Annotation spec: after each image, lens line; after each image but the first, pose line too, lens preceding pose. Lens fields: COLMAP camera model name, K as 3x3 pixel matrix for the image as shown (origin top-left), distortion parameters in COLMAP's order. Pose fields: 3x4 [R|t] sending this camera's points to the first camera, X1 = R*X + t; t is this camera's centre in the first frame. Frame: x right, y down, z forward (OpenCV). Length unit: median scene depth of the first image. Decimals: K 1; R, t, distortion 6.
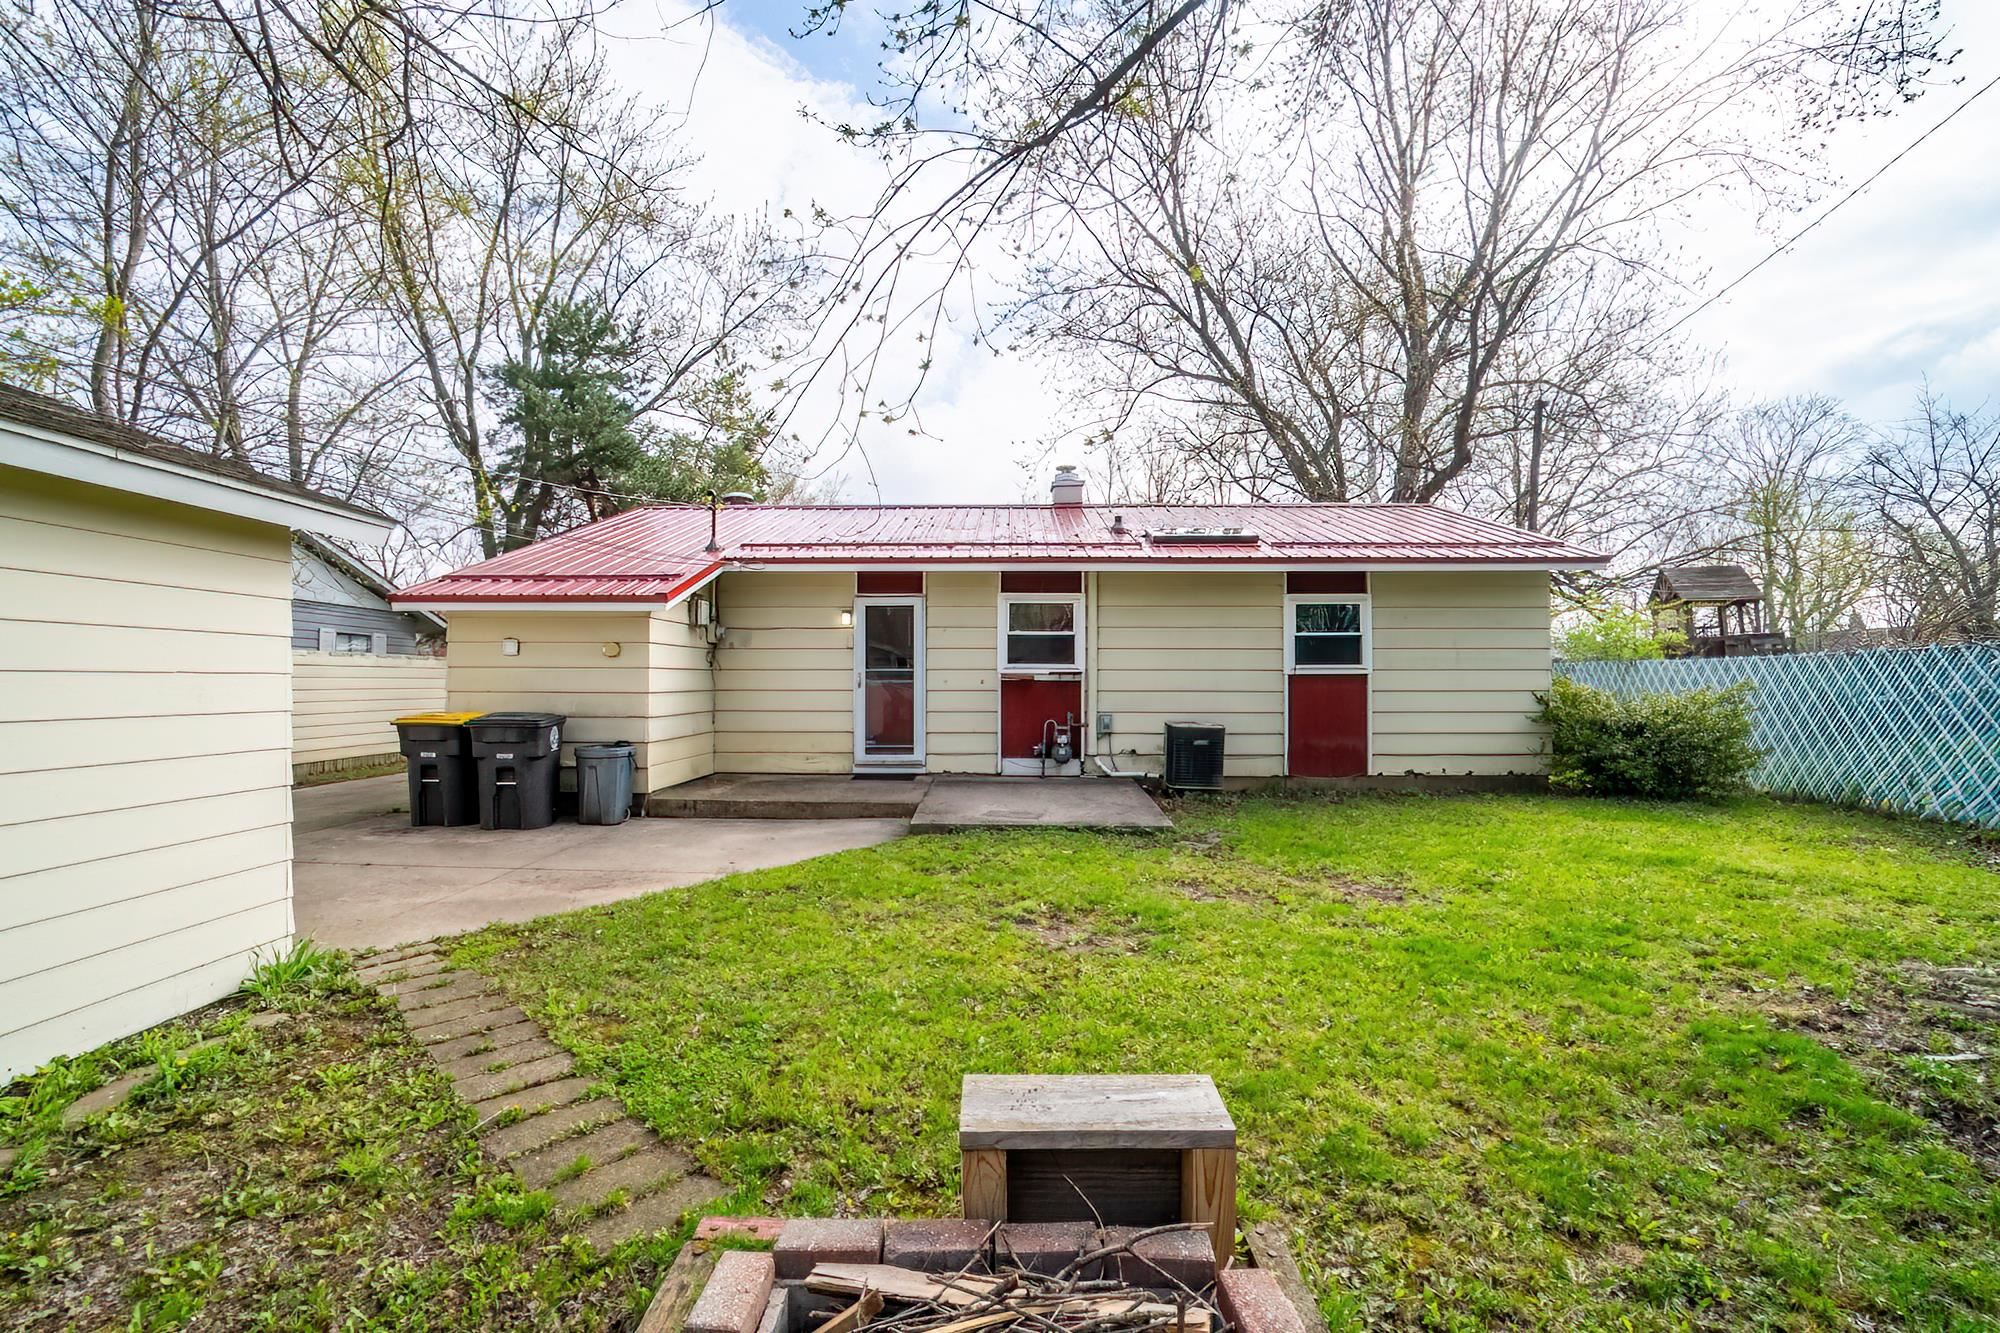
lens RADIAL K [[879.6, 0, 989.8], [0, 879.6, 668.1], [0, 0, 1]] dist [-0.009702, 0.001740]
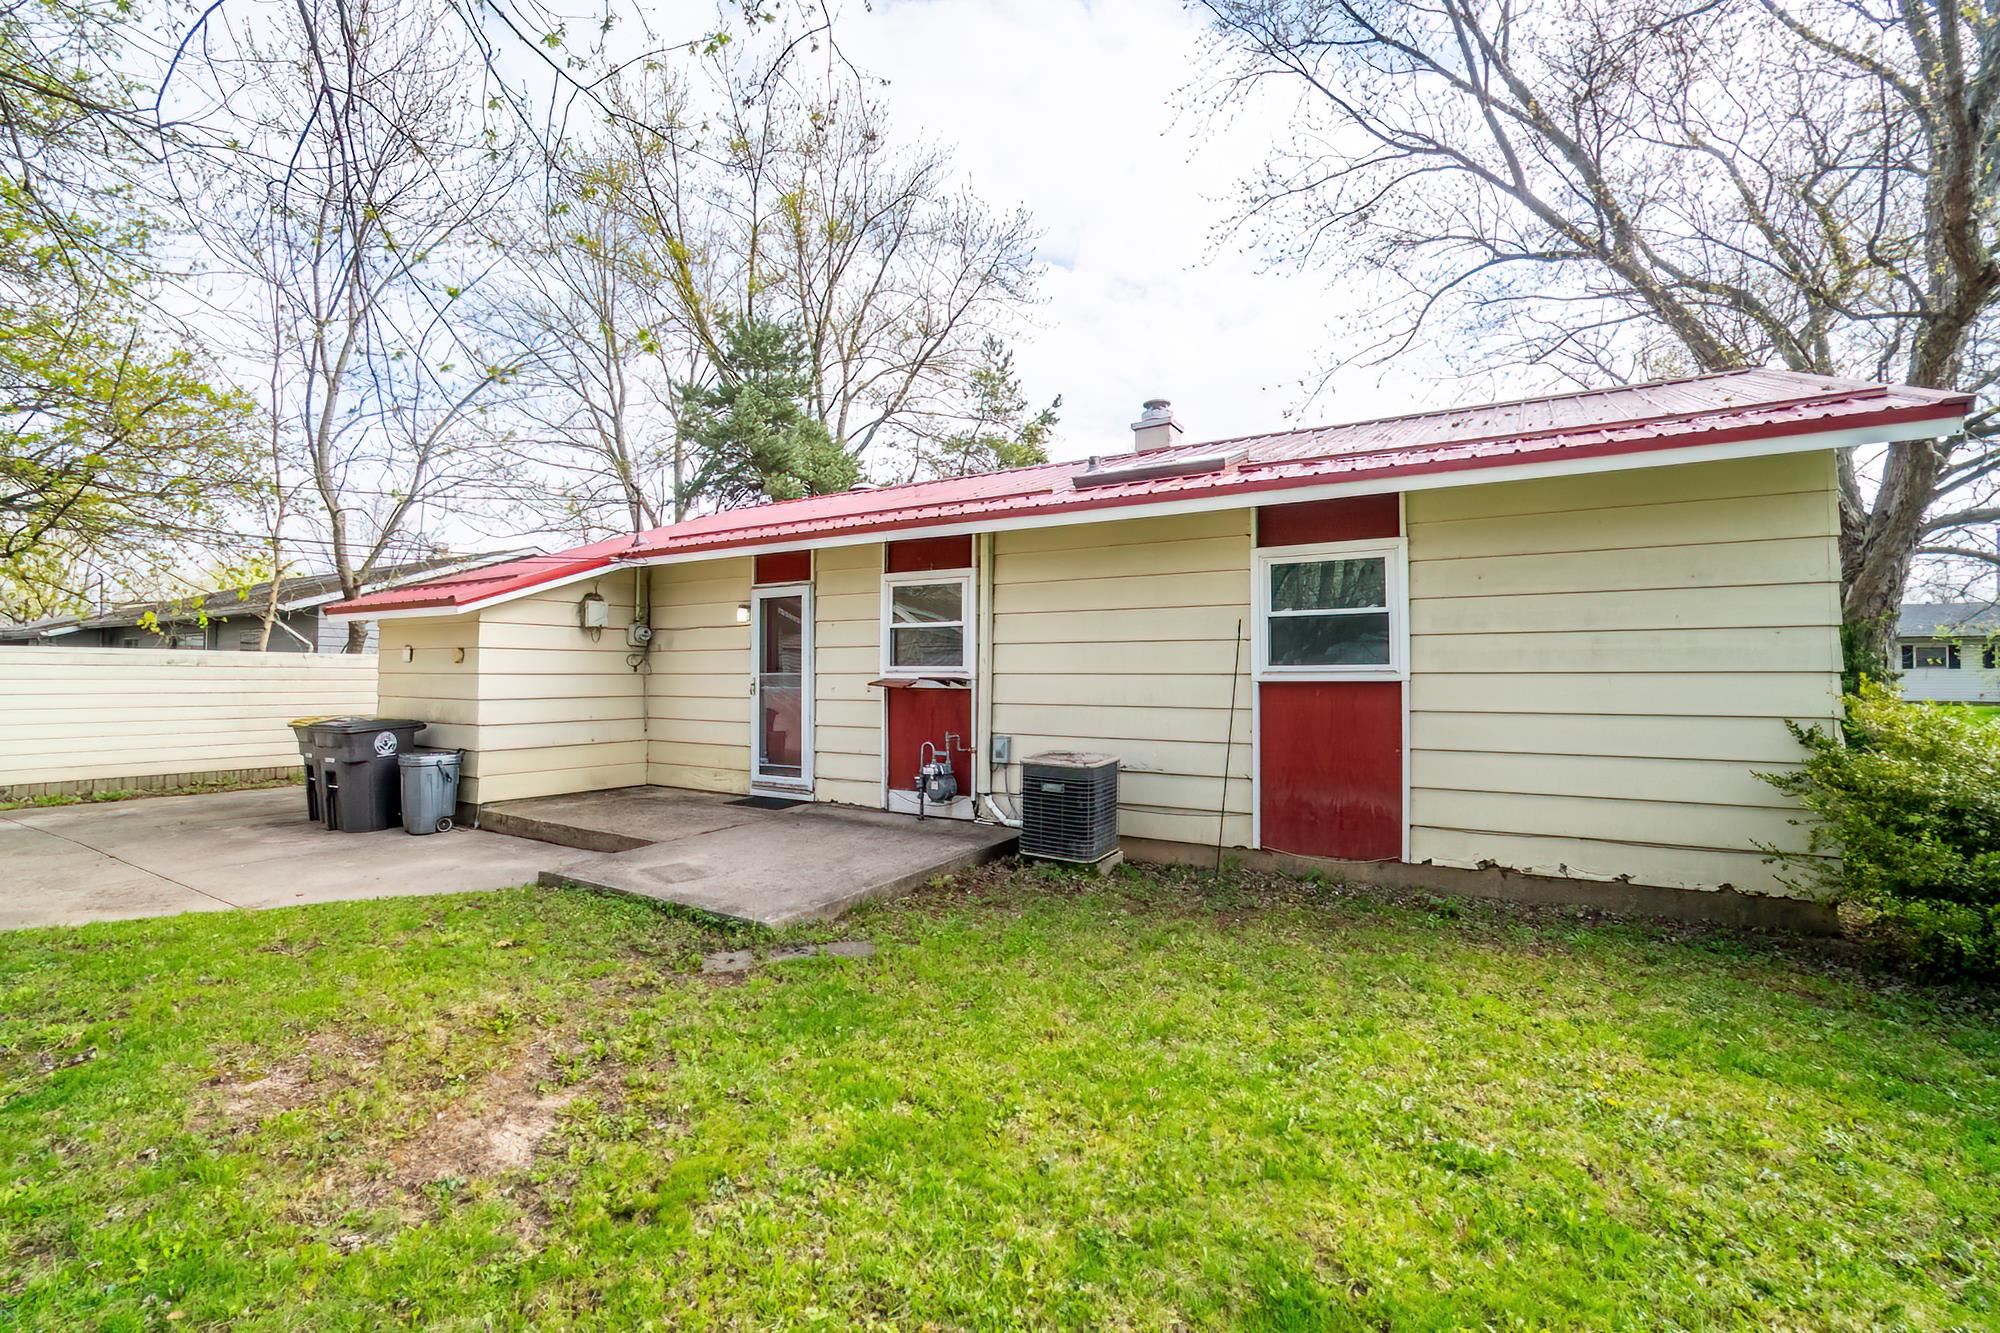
lens RADIAL K [[879.6, 0, 985.5], [0, 879.6, 675.7], [0, 0, 1]] dist [-0.009702, 0.001740]
pose [[0.866491, -0.000178, -0.499192, 0.474173], [0.002838, 0.999986, 0.004569, 0.000344], [0.499184, -0.005375, 0.866479, 0.381212]]
